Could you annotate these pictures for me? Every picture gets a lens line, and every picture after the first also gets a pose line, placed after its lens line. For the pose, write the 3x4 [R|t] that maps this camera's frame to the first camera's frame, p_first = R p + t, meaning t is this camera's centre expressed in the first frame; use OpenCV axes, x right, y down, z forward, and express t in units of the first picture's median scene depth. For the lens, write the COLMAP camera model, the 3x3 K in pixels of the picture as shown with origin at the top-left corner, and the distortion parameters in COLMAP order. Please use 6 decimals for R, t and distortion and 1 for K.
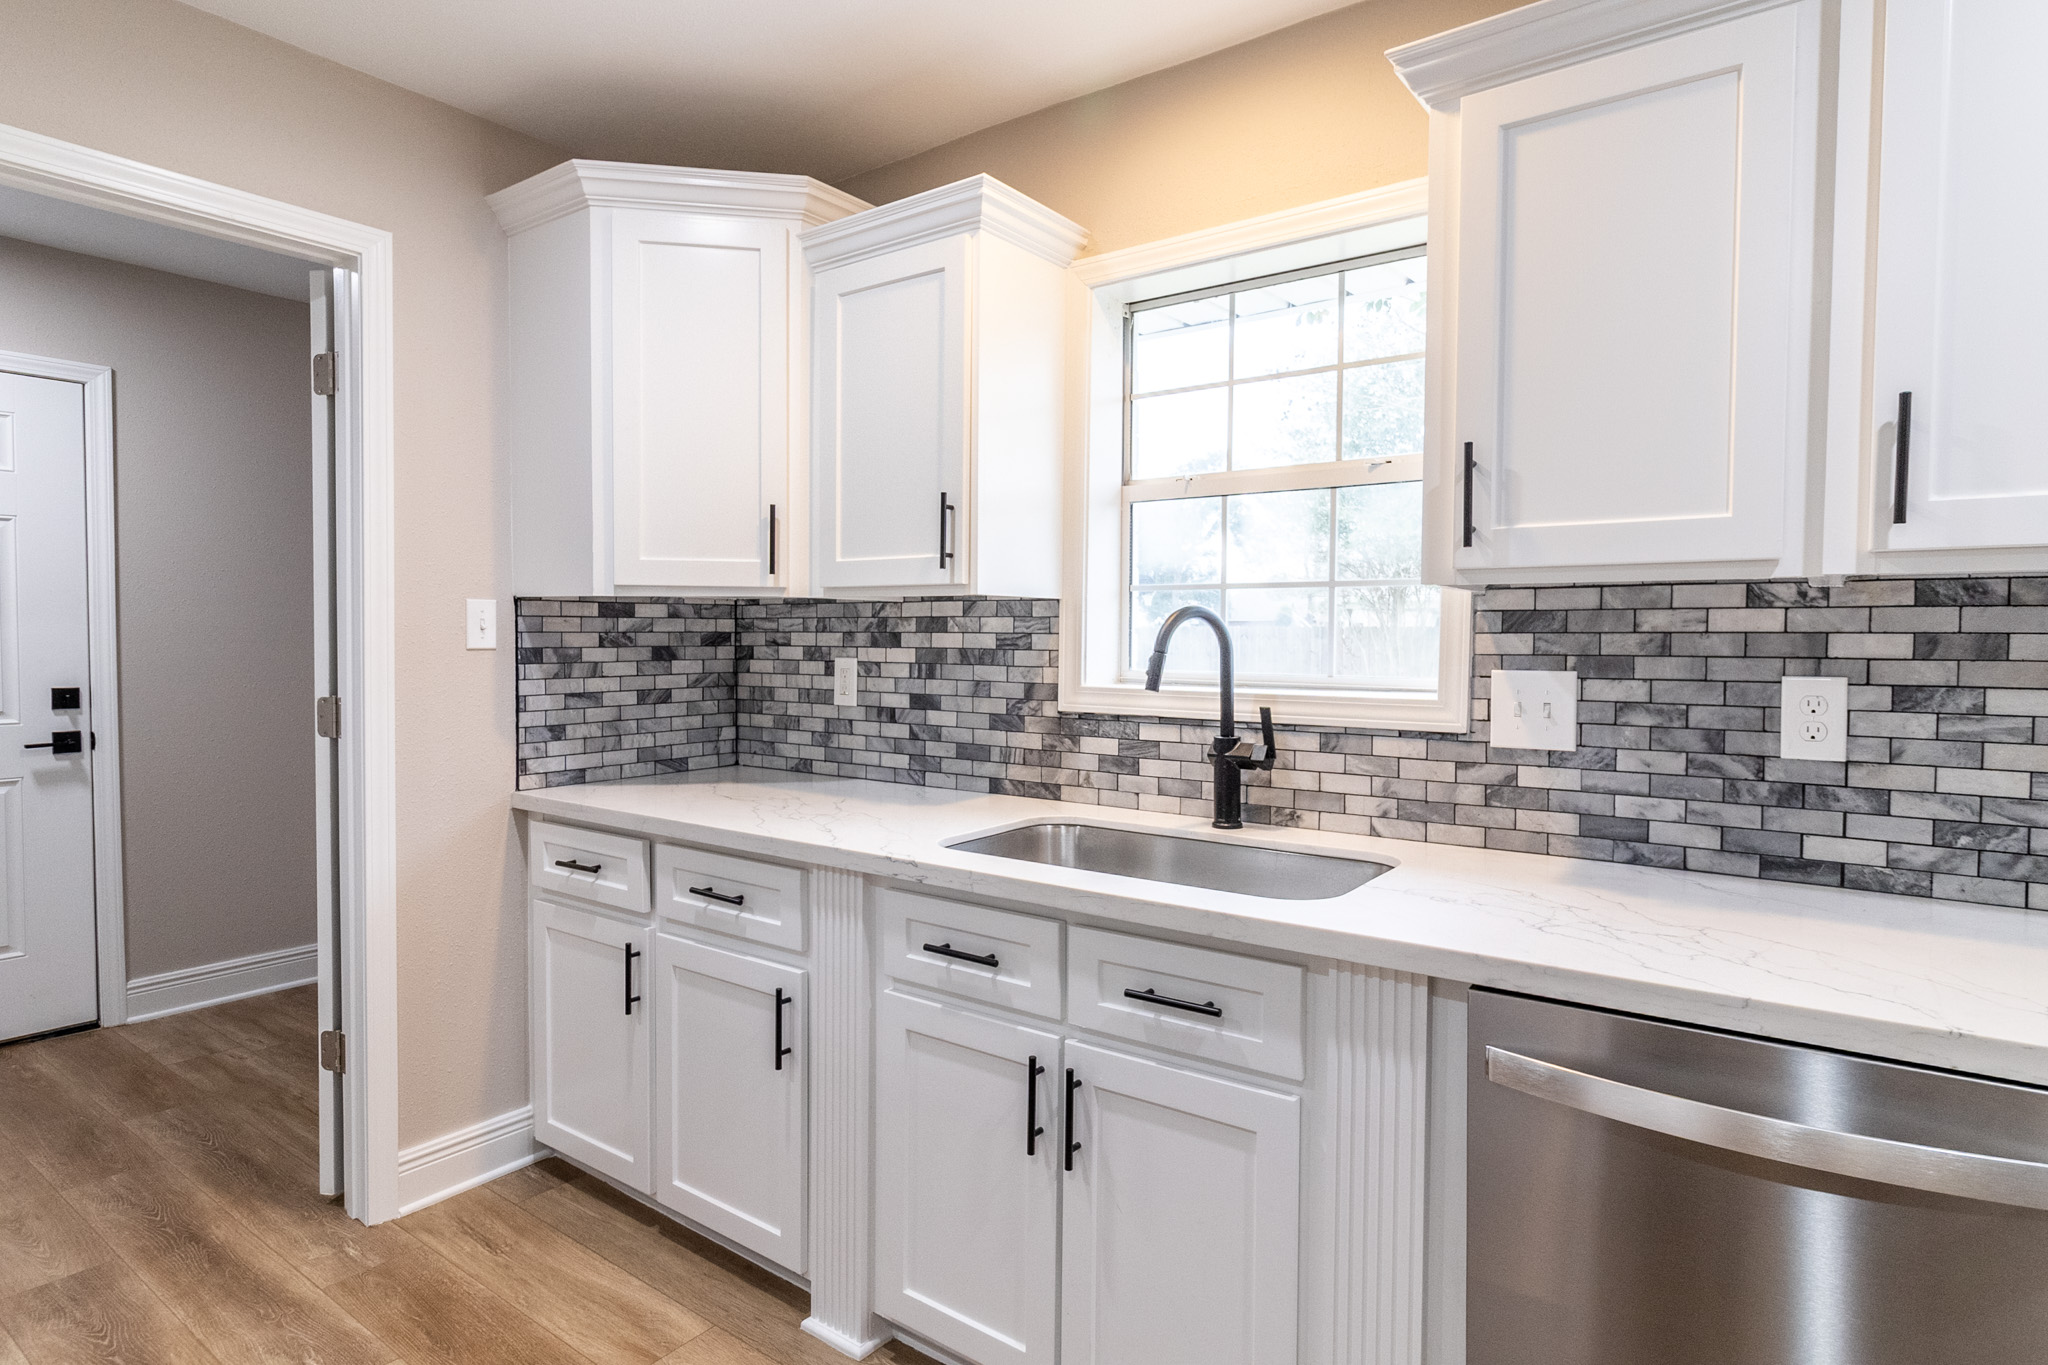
lens RADIAL K [[1099.7, 0, 1035.0], [0, 1099.7, 673.6], [0, 0, 1]] dist [0.000713, -0.000196]
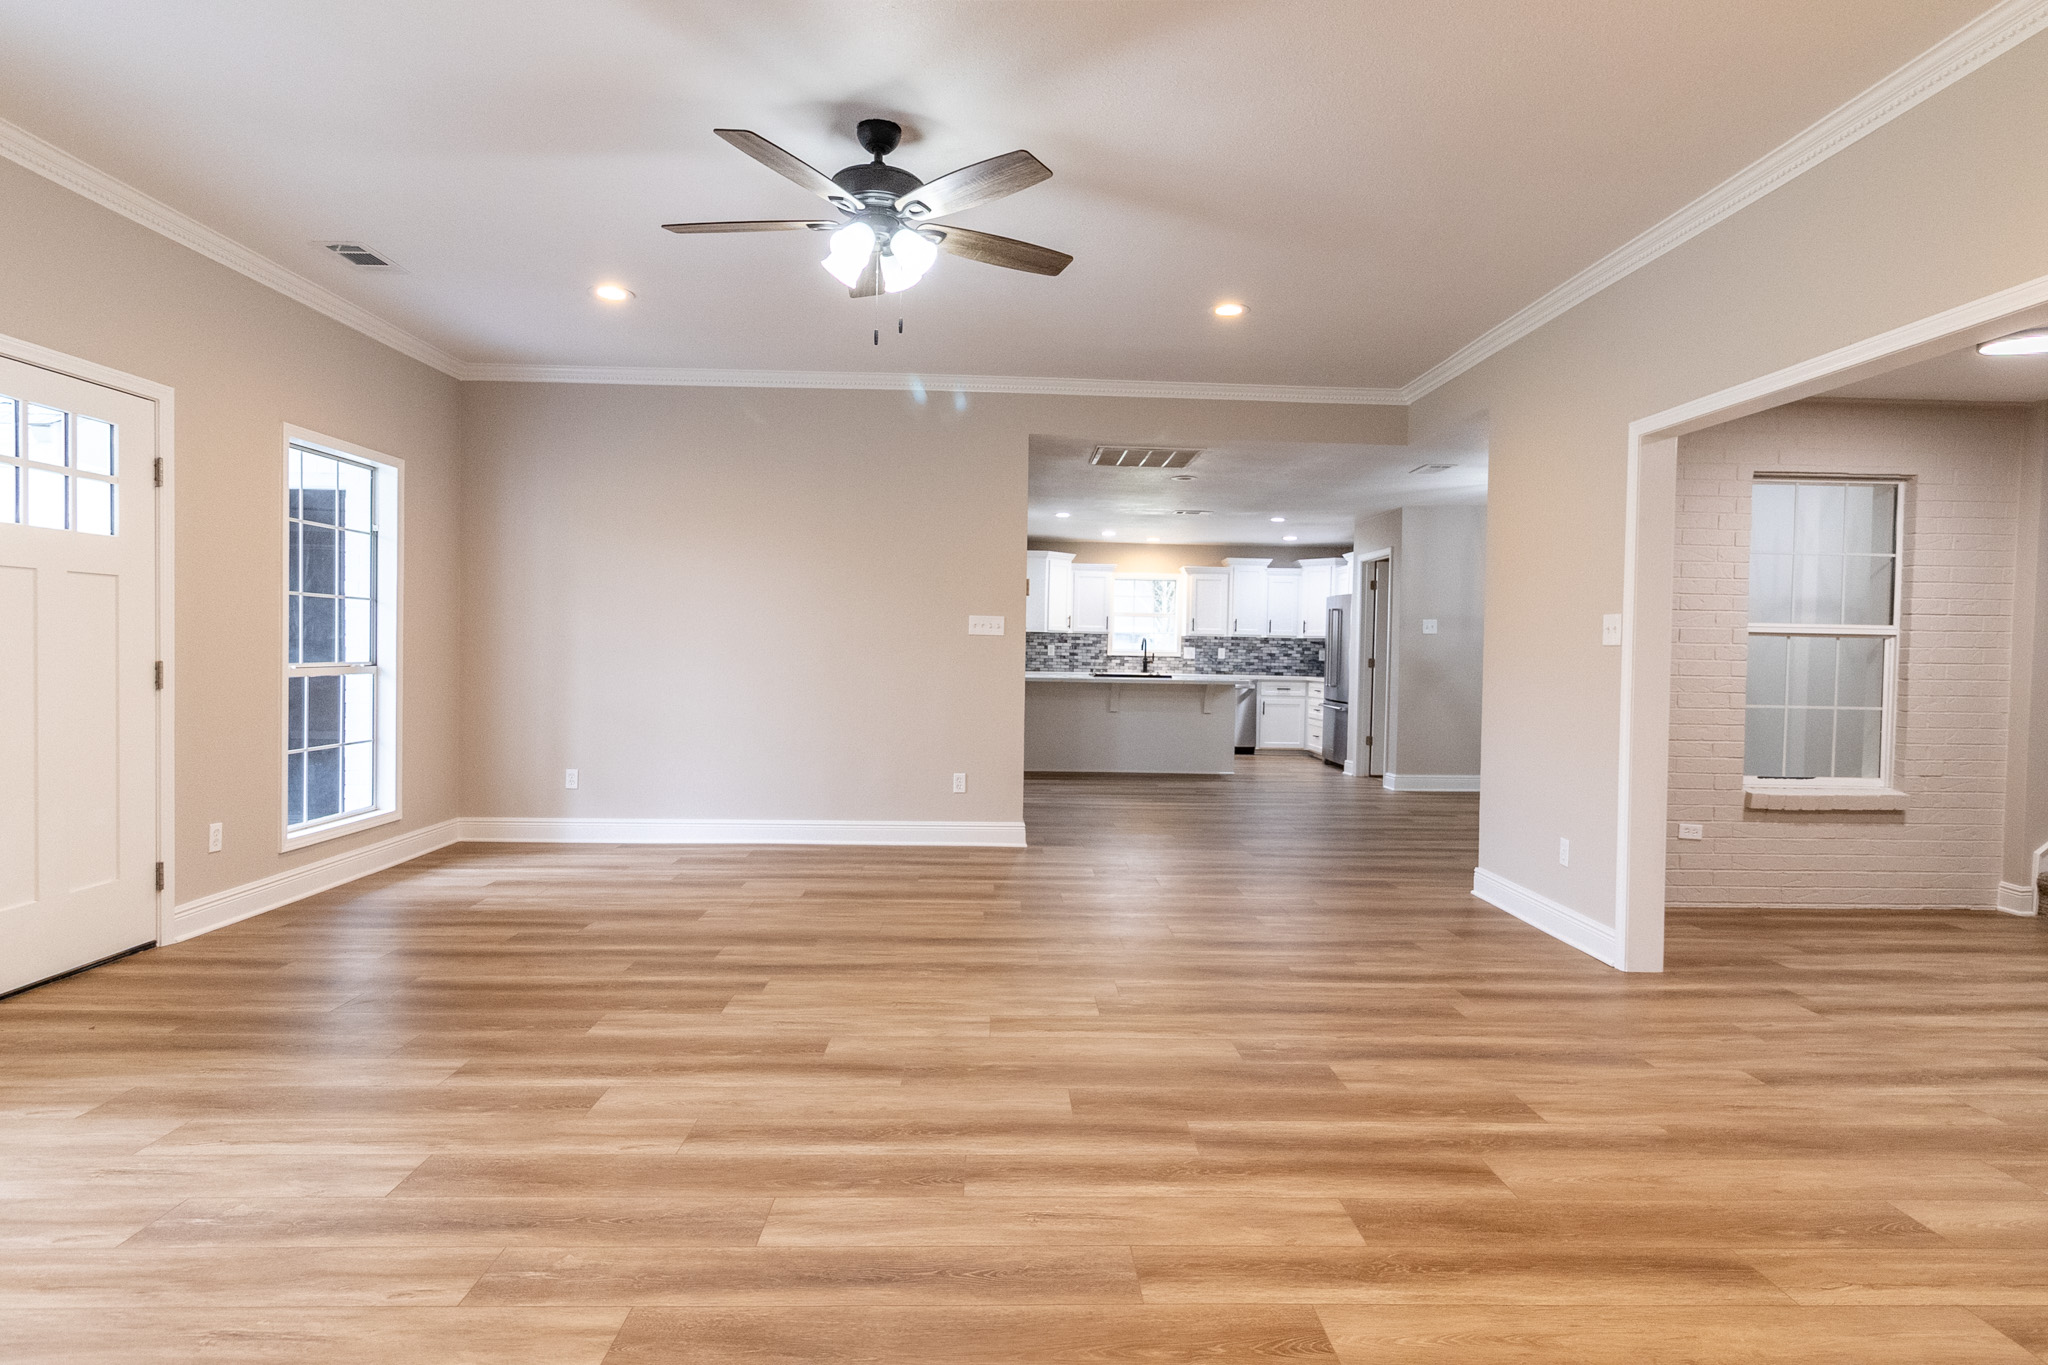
lens RADIAL K [[1101.6, 0, 1038.2], [0, 1101.6, 680.4], [0, 0, 1]] dist [0.000299, -0.000193]
pose [[0.785669, -0.006501, 0.618613, -4.125906], [0.004623, 0.999979, 0.004637, 0.150785], [-0.618630, -0.000783, 0.785682, -3.482077]]
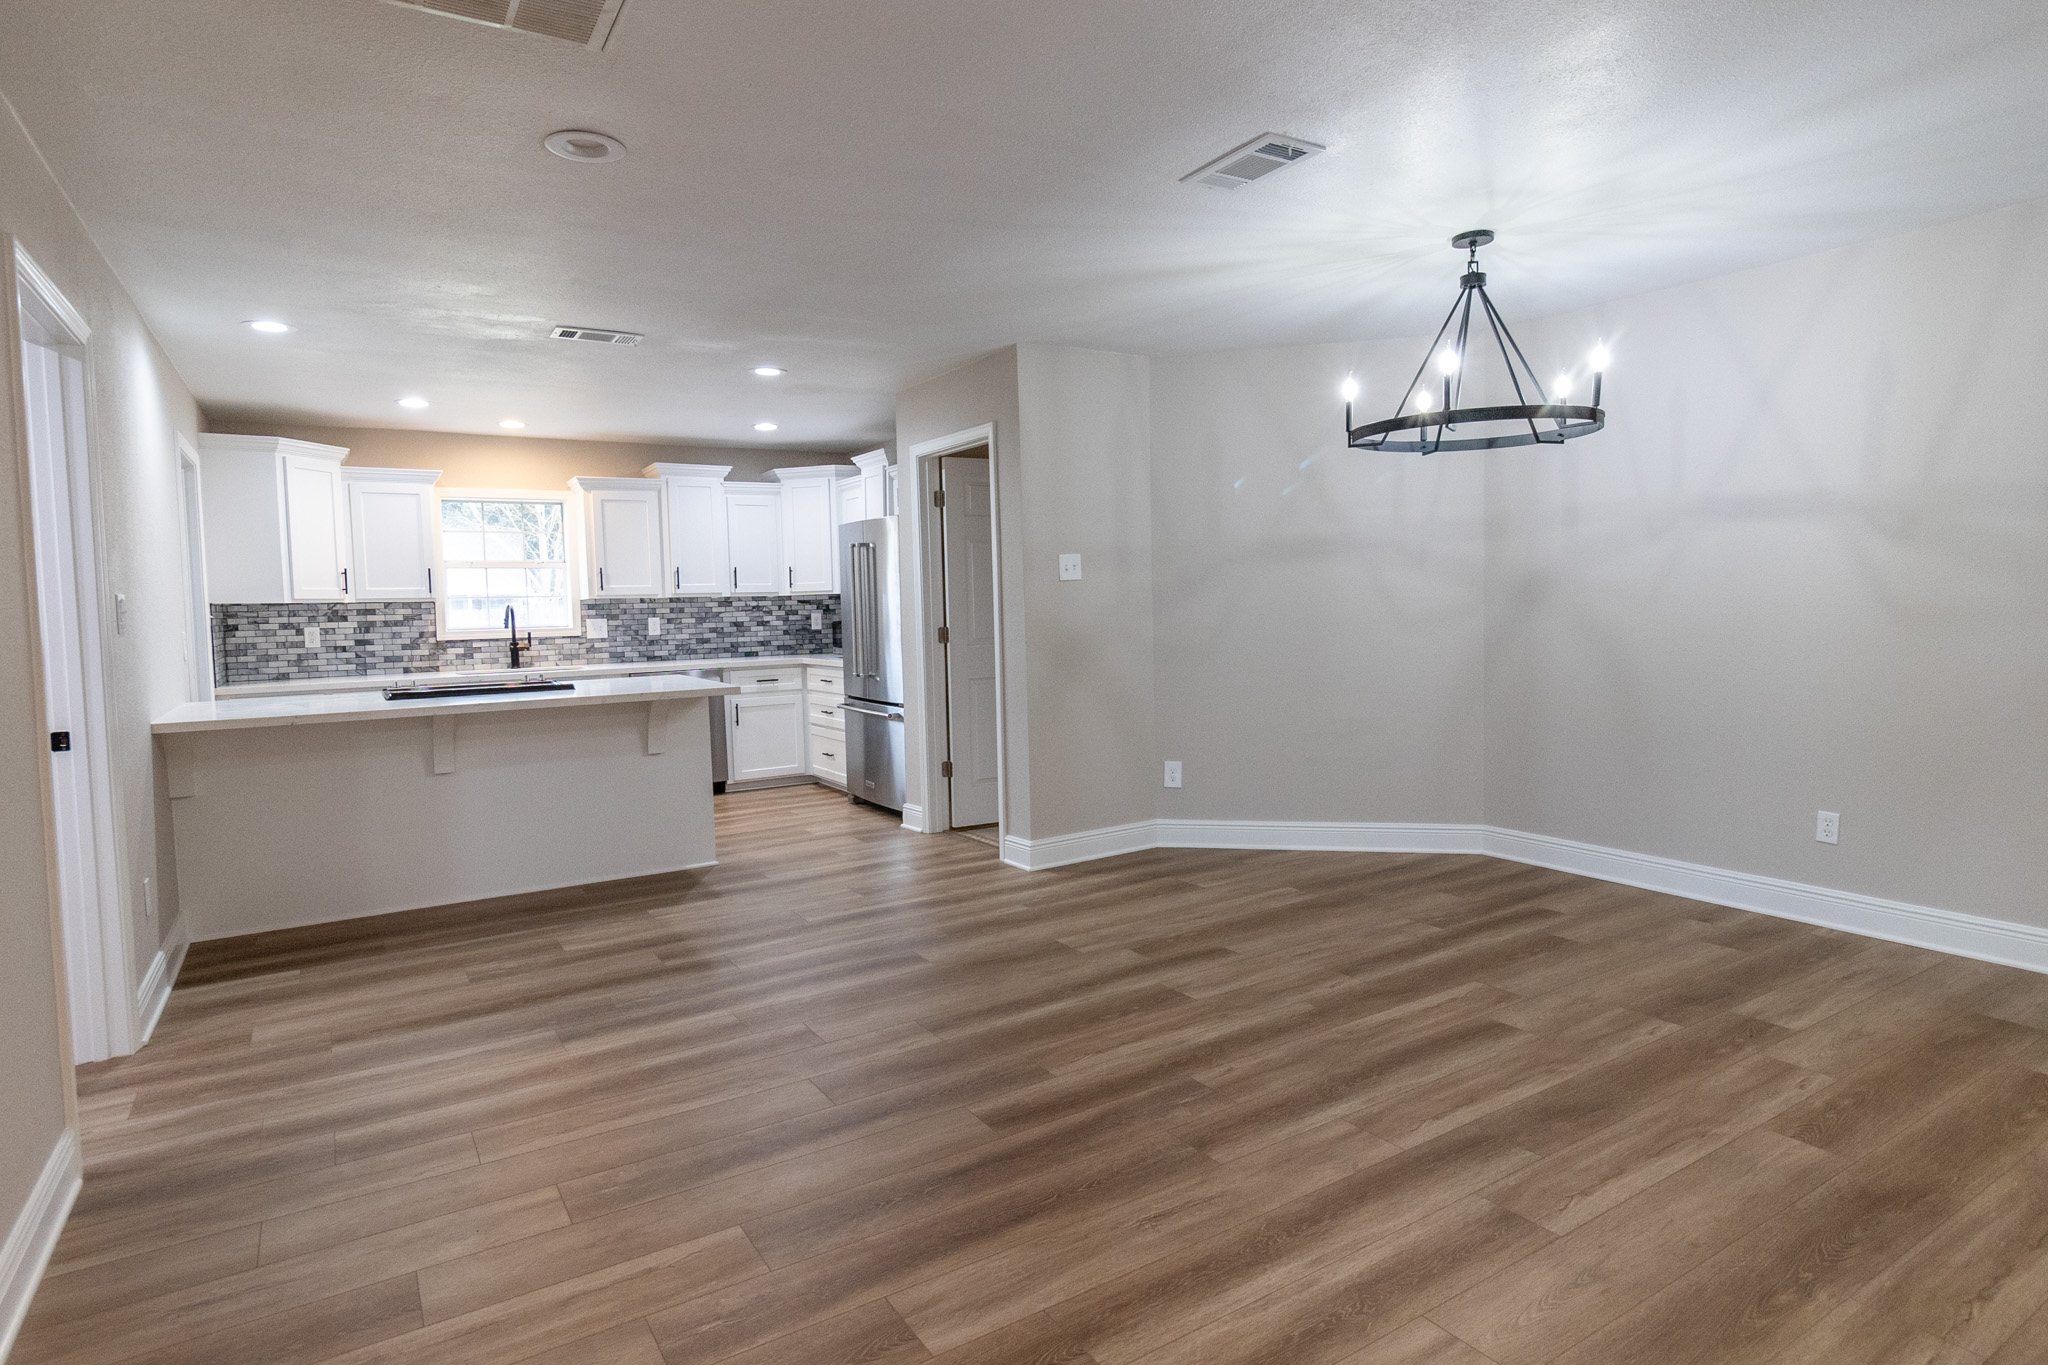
lens RADIAL K [[1099.7, 0, 1035.0], [0, 1099.7, 673.6], [0, 0, 1]] dist [0.000713, -0.000196]
pose [[0.361158, -0.073521, 0.929602, -2.448681], [0.057581, 0.996743, 0.056460, 0.055517], [-0.930725, 0.033137, 0.364215, -1.766443]]
